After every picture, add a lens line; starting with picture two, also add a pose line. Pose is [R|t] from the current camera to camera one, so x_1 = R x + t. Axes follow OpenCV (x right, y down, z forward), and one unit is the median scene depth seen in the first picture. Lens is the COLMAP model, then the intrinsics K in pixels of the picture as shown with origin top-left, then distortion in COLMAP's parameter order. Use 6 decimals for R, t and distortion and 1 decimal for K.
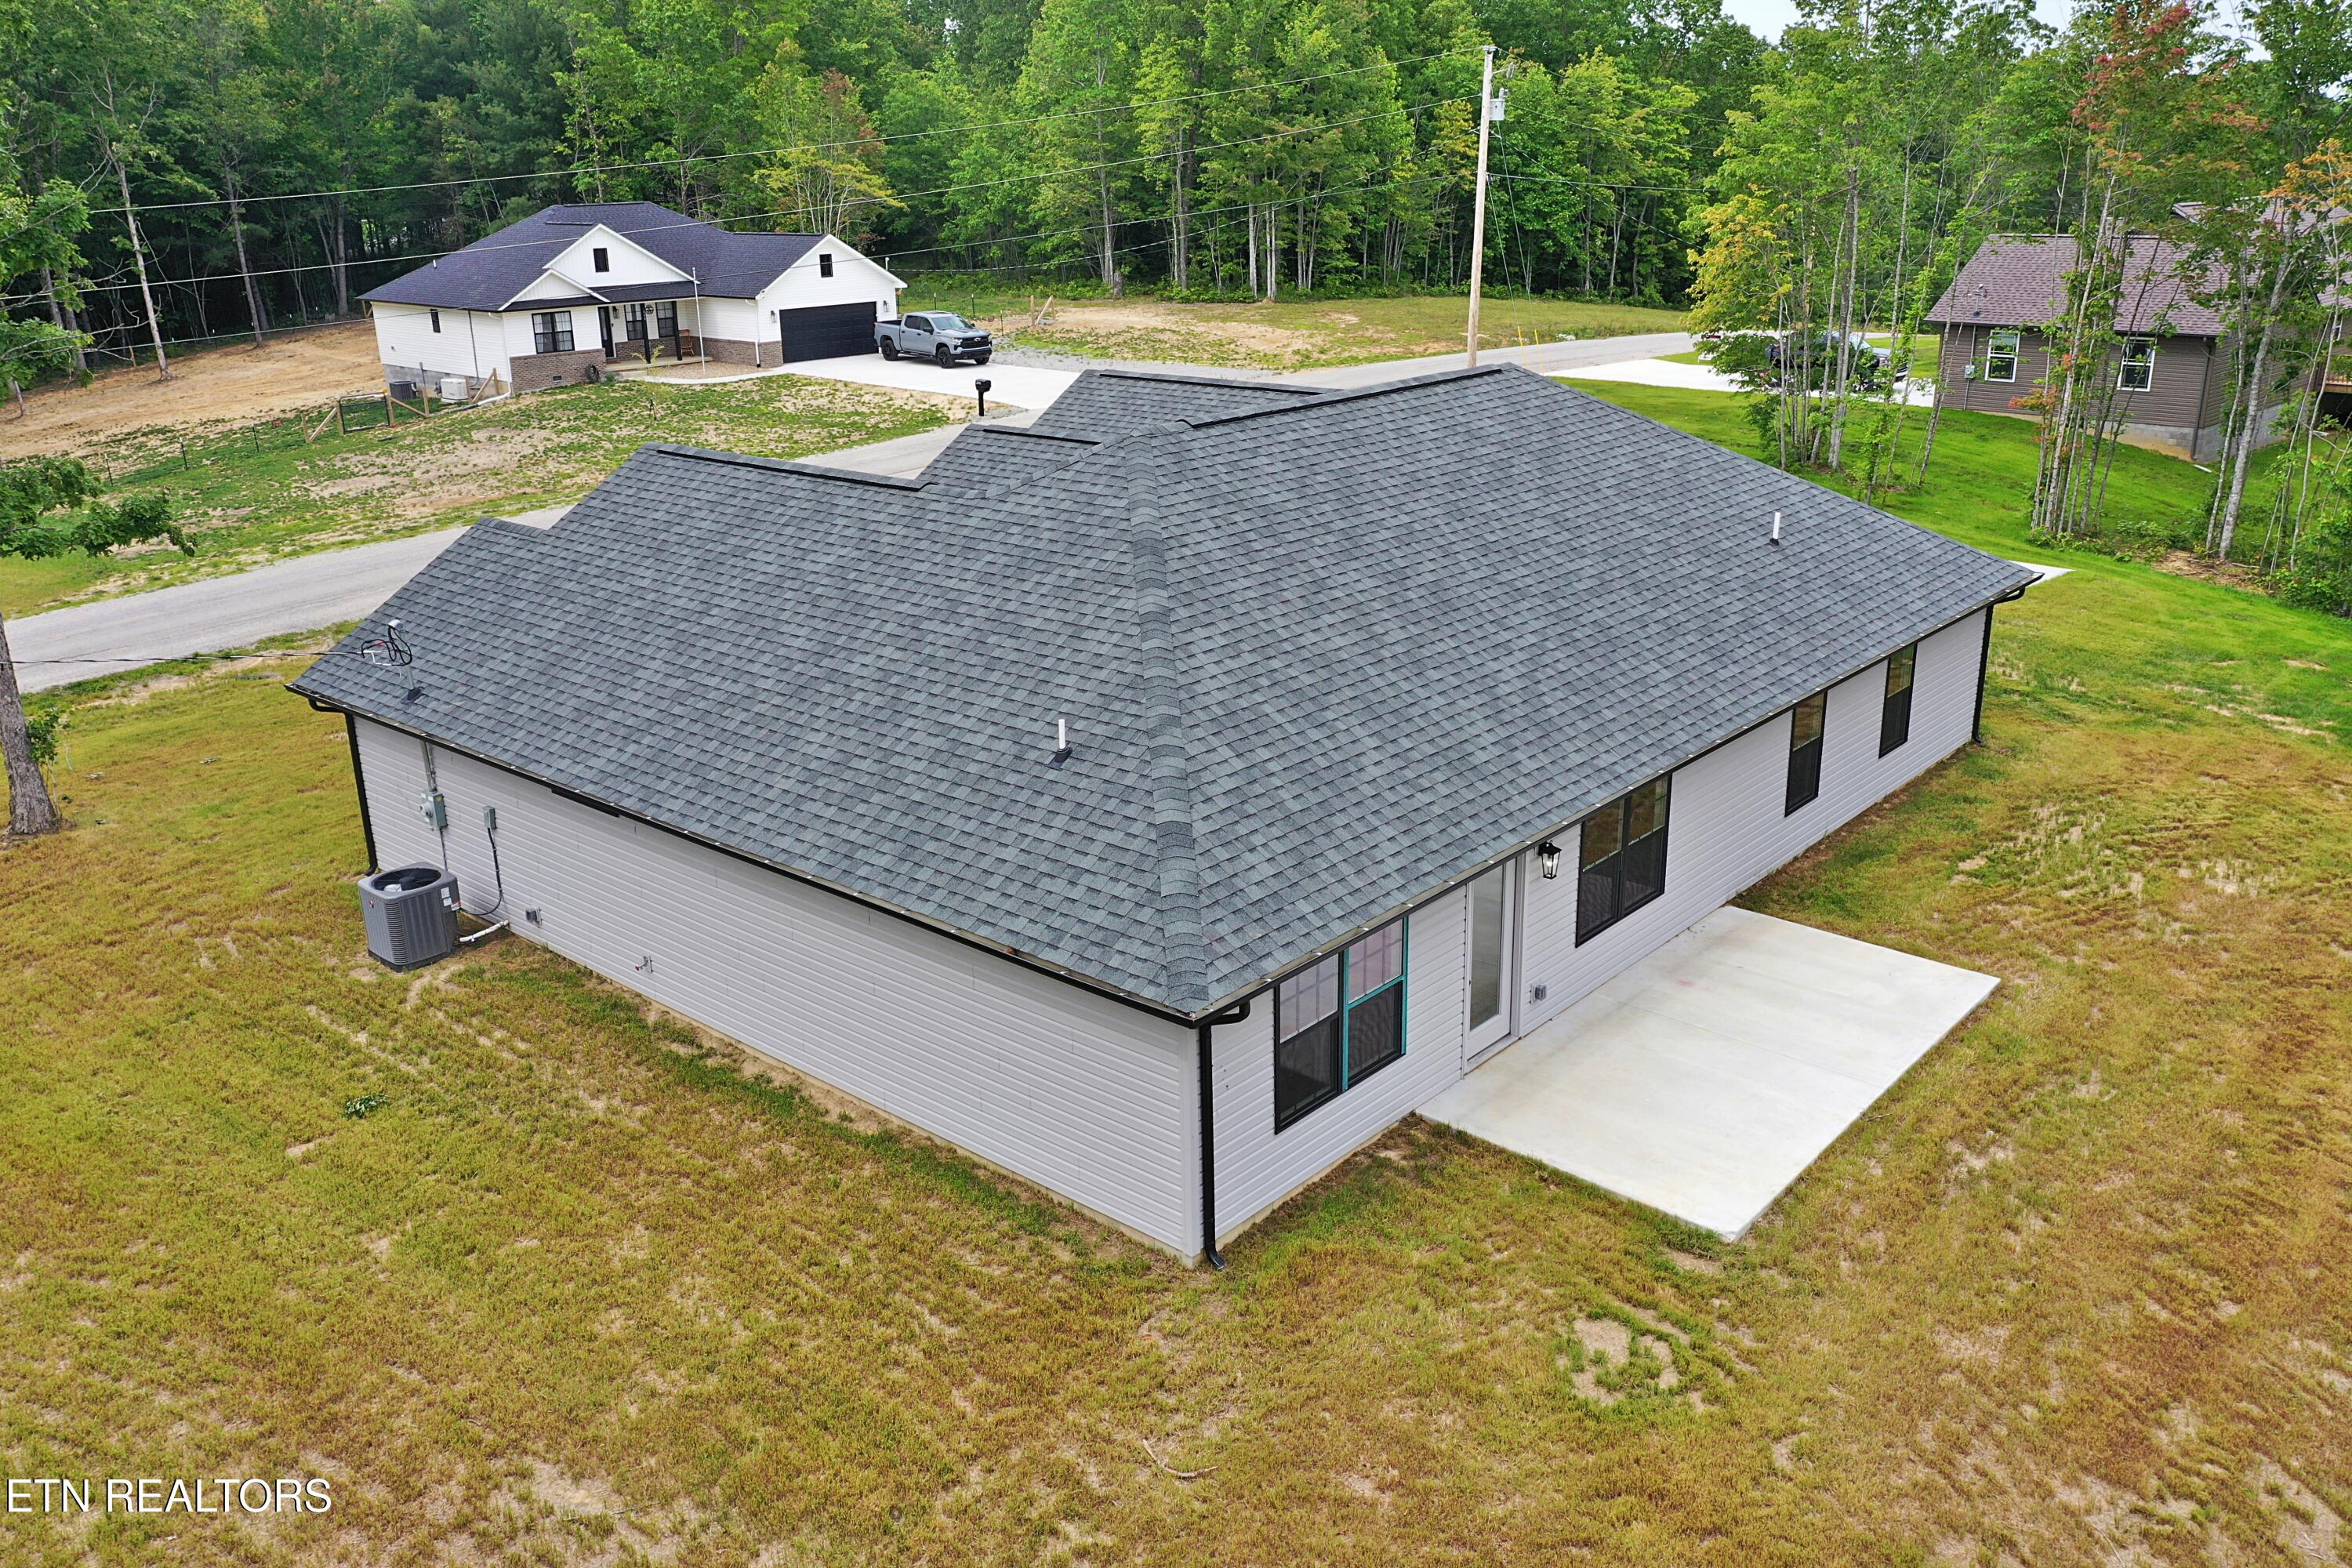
lens RADIAL K [[1859.6, 0, 1166.7], [0, 1859.6, 769.0], [0, 0, 1]] dist [-0.006694, -0.000798]
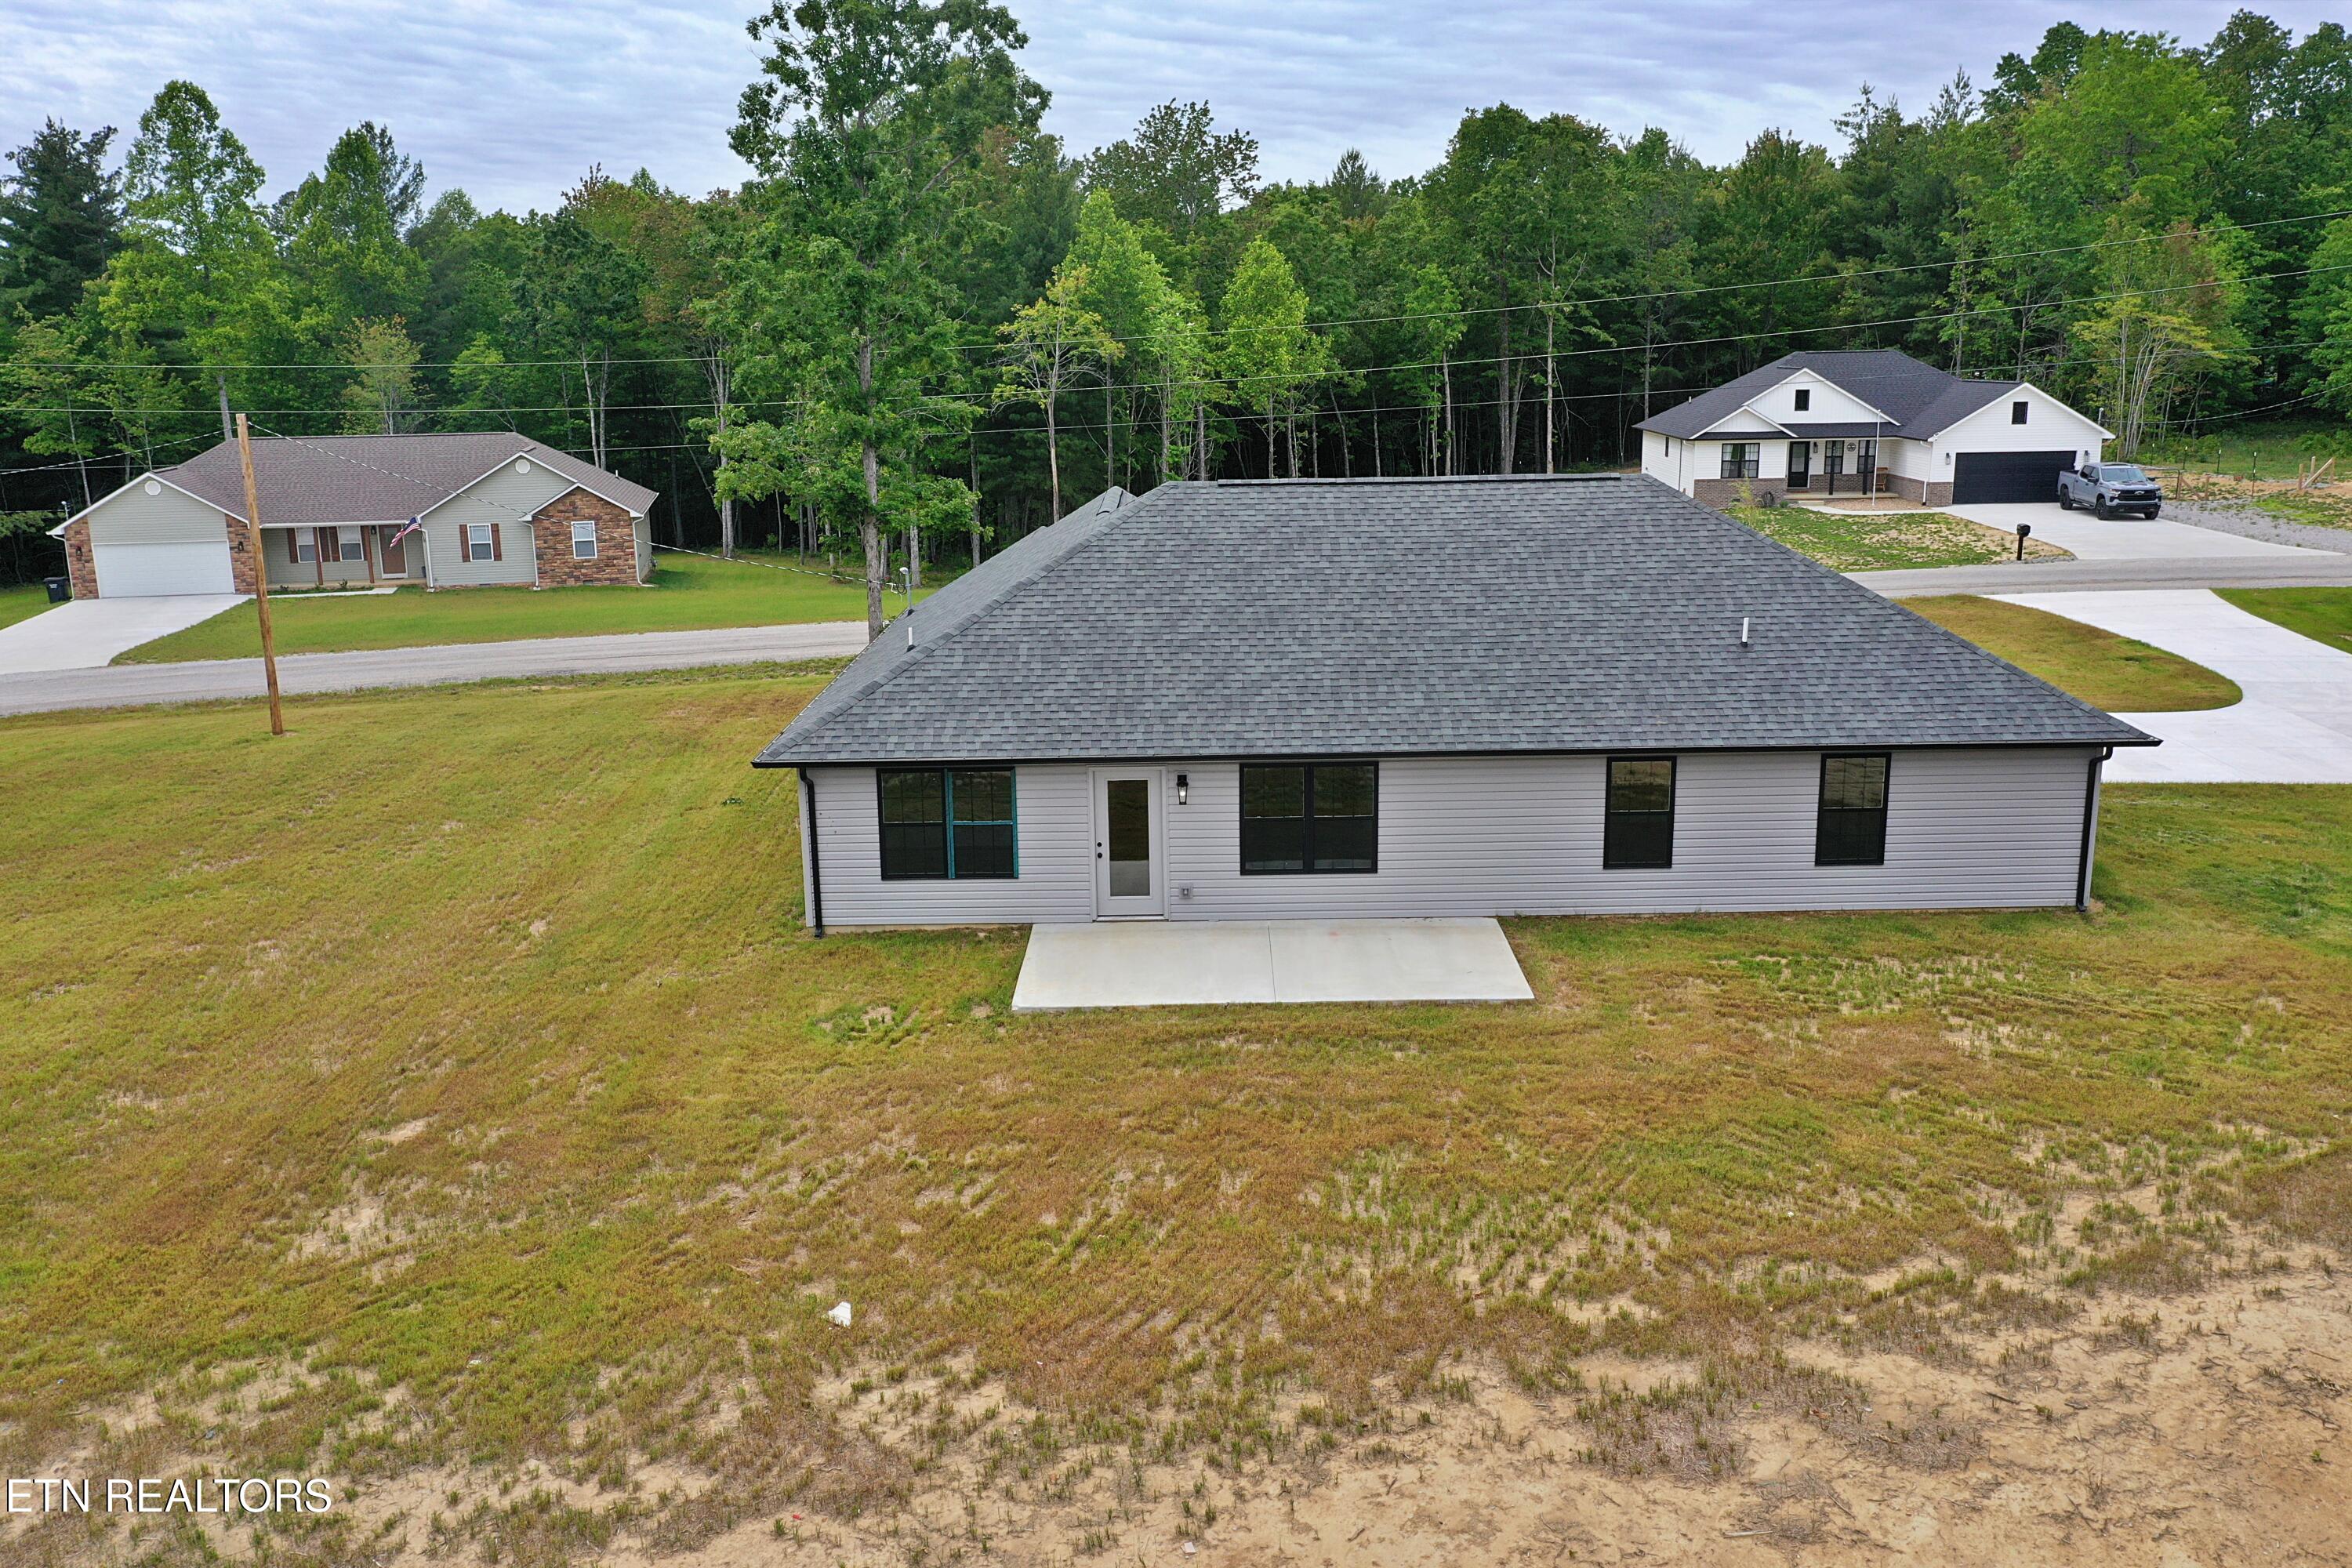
lens RADIAL K [[1859.6, 0, 1166.7], [0, 1859.6, 769.0], [0, 0, 1]] dist [-0.006694, -0.000798]
pose [[0.648155, 0.175106, -0.741102, 0.307226], [-0.232278, 0.972286, 0.026582, -0.000614], [0.725218, 0.154912, 0.670866, 0.012261]]
